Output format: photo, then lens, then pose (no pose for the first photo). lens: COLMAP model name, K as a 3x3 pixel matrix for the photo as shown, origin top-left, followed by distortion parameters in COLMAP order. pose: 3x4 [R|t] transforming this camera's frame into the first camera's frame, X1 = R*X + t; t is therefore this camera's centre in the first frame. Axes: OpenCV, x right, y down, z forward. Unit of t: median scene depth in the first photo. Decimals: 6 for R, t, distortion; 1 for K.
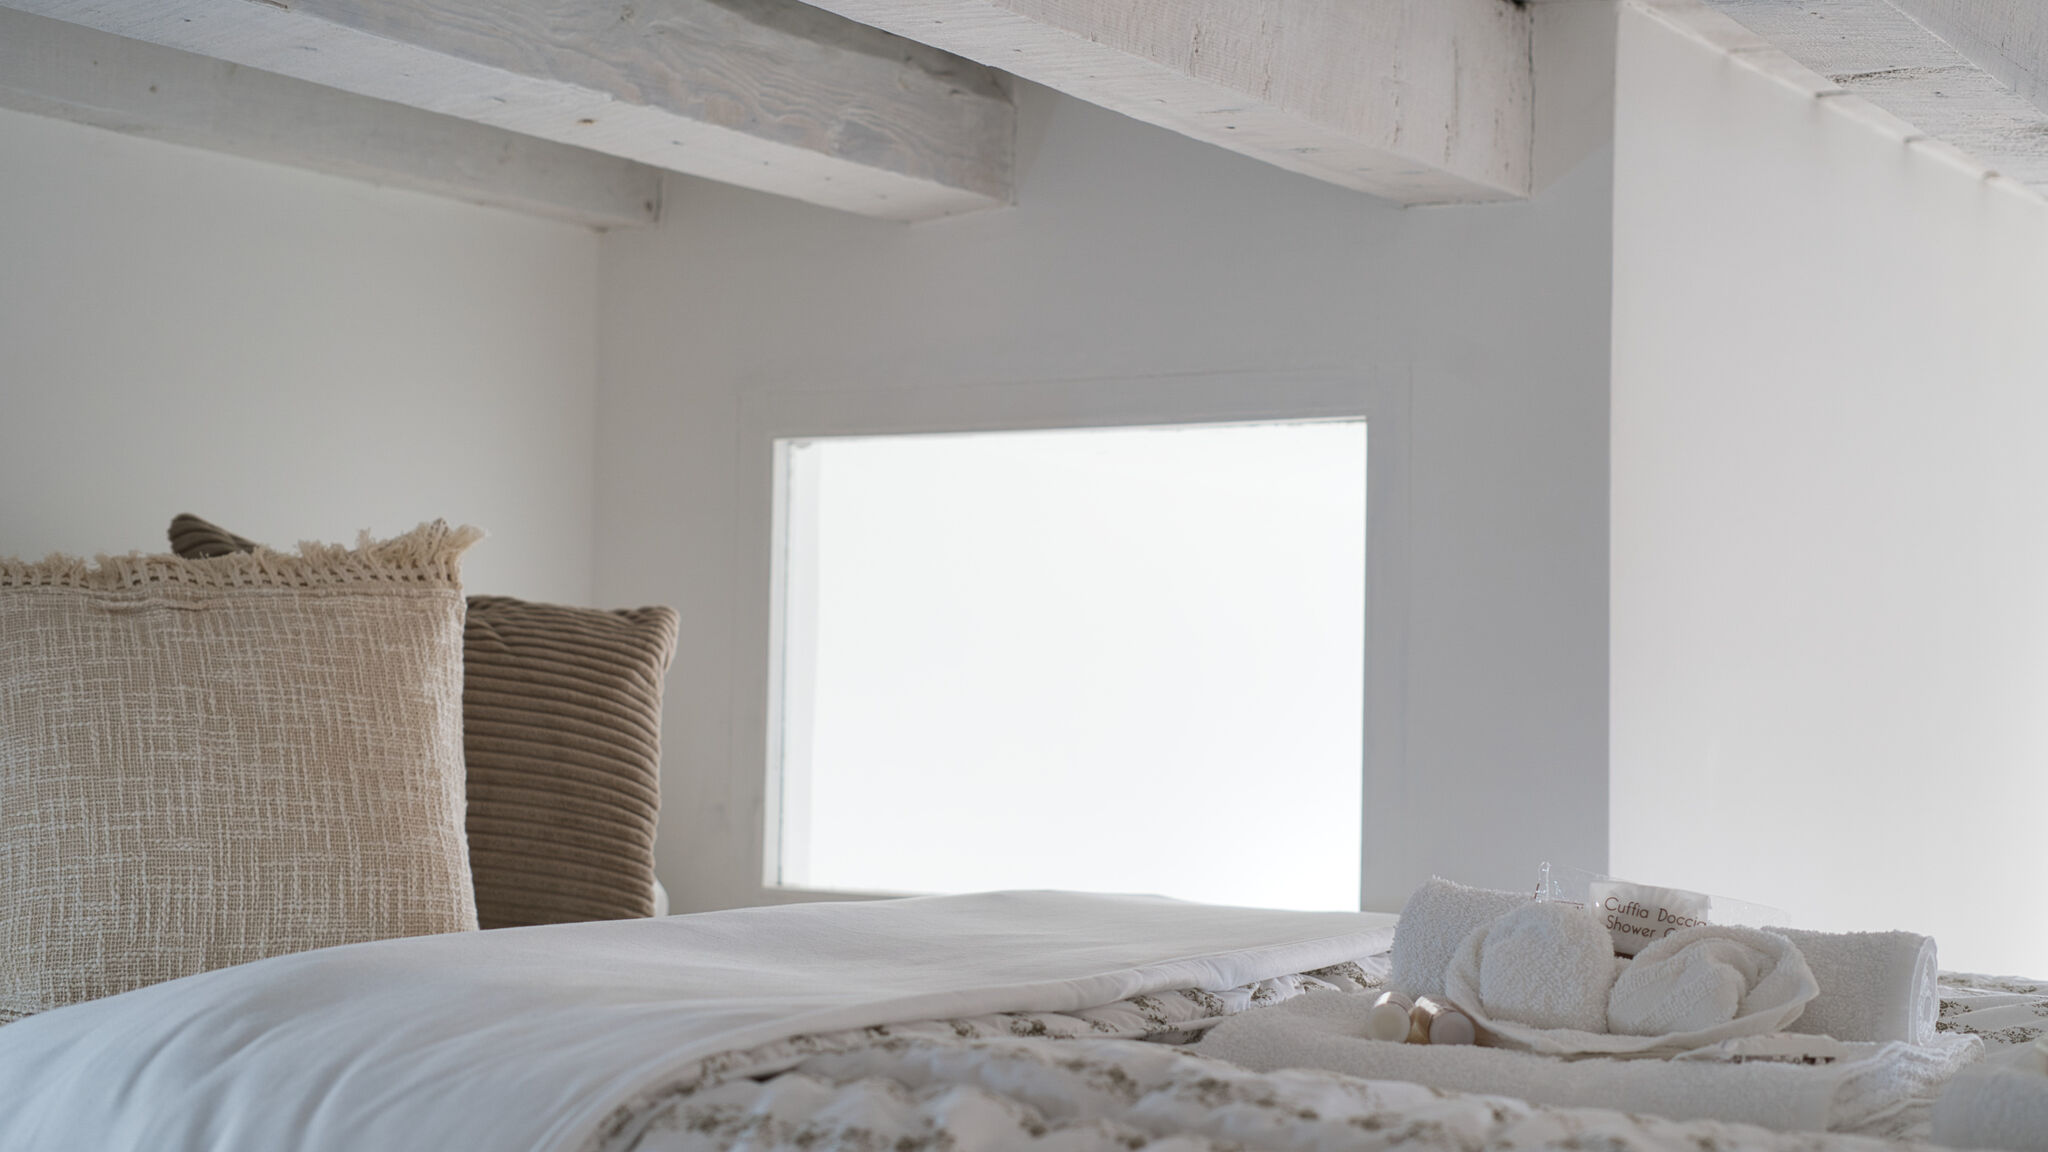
lens RADIAL K [[3047.1, 0, 1024.0], [0, 3047.1, 576.0], [0, 0, 1]] dist [-0.031252, 0.023759]
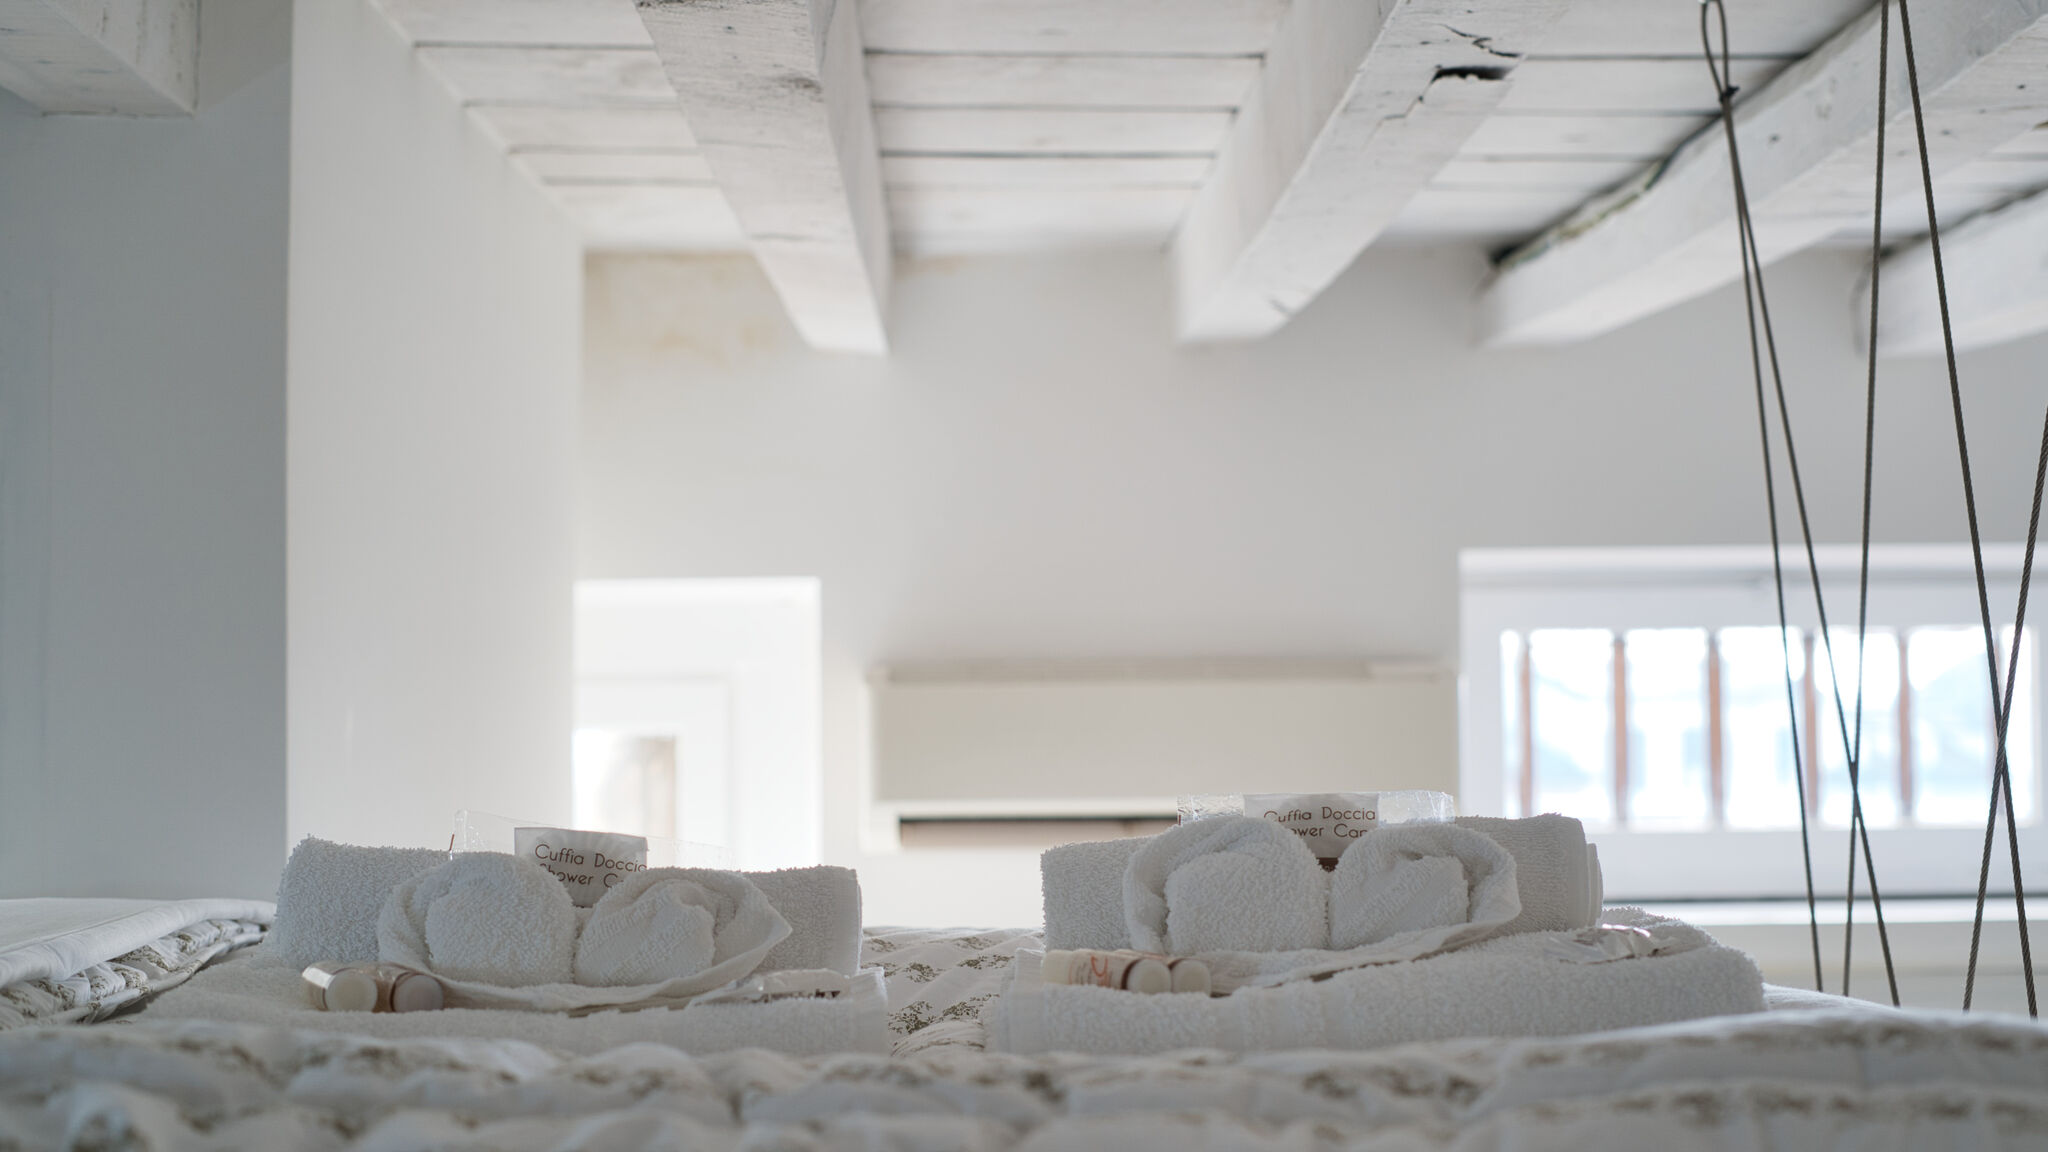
lens RADIAL K [[3047.1, 0, 1024.0], [0, 3047.1, 576.0], [0, 0, 1]] dist [-0.031252, 0.023759]
pose [[0.827518, 0.006231, 0.561404, -0.203215], [-0.001829, 0.999963, -0.008402, 0.031494], [-0.561436, 0.005926, 0.827499, 0.152154]]
